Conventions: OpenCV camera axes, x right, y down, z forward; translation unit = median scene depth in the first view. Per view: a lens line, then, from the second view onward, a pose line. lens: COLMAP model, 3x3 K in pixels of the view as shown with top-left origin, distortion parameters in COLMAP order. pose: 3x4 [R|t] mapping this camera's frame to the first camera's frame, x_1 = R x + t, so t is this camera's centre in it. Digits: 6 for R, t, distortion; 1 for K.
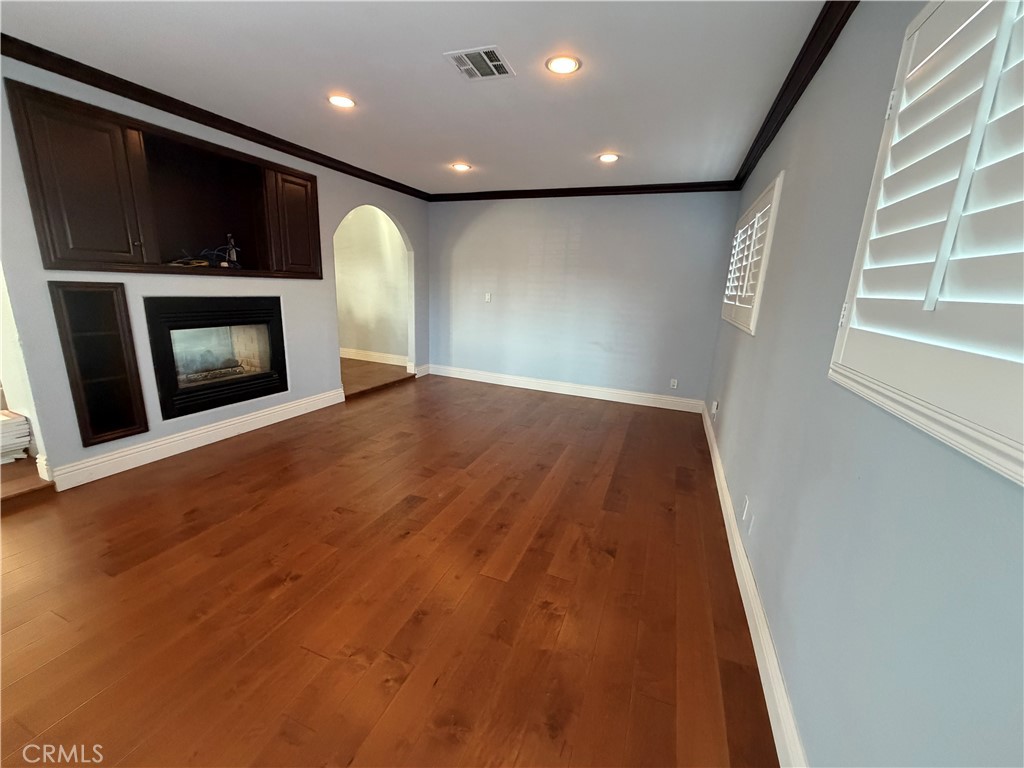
lens RADIAL K [[409.5, 0, 505.9], [0, 409.5, 384.7], [0, 0, 1]] dist [0.002702, 0.000129]
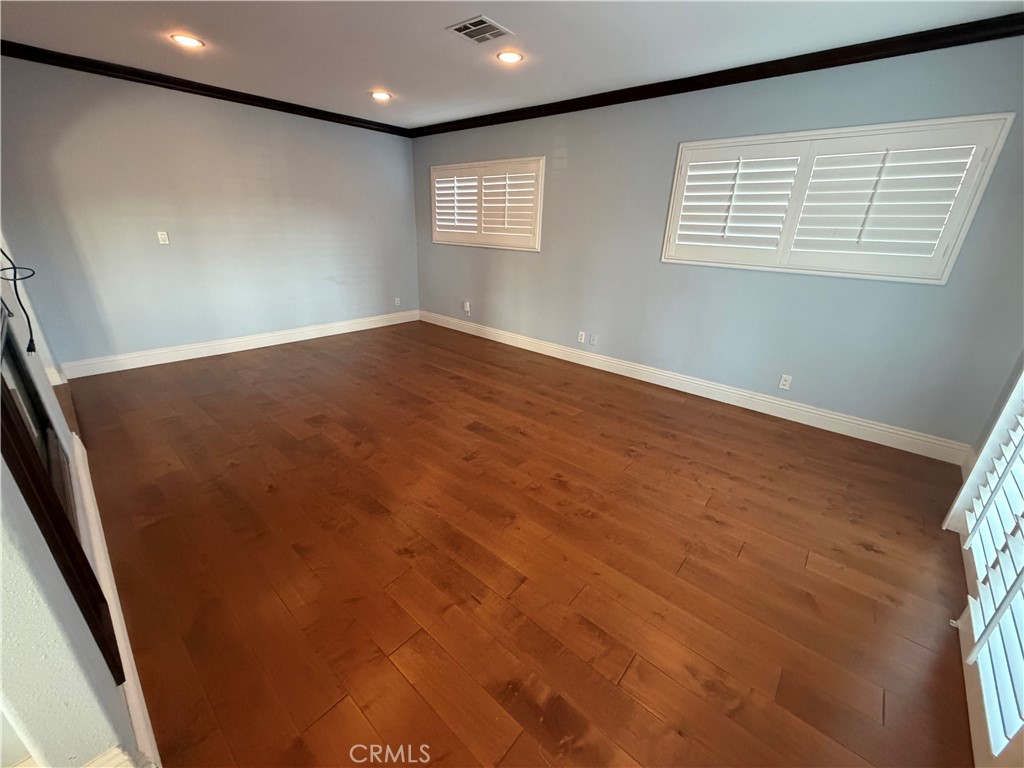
lens RADIAL K [[409.5, 0, 519.6], [0, 409.5, 377.5], [0, 0, 1]] dist [0.002702, 0.000129]
pose [[0.320324, -0.364889, 0.874213, -0.728116], [0.211811, 0.927063, 0.309338, -0.110865], [-0.923325, 0.086080, 0.374248, 0.282705]]
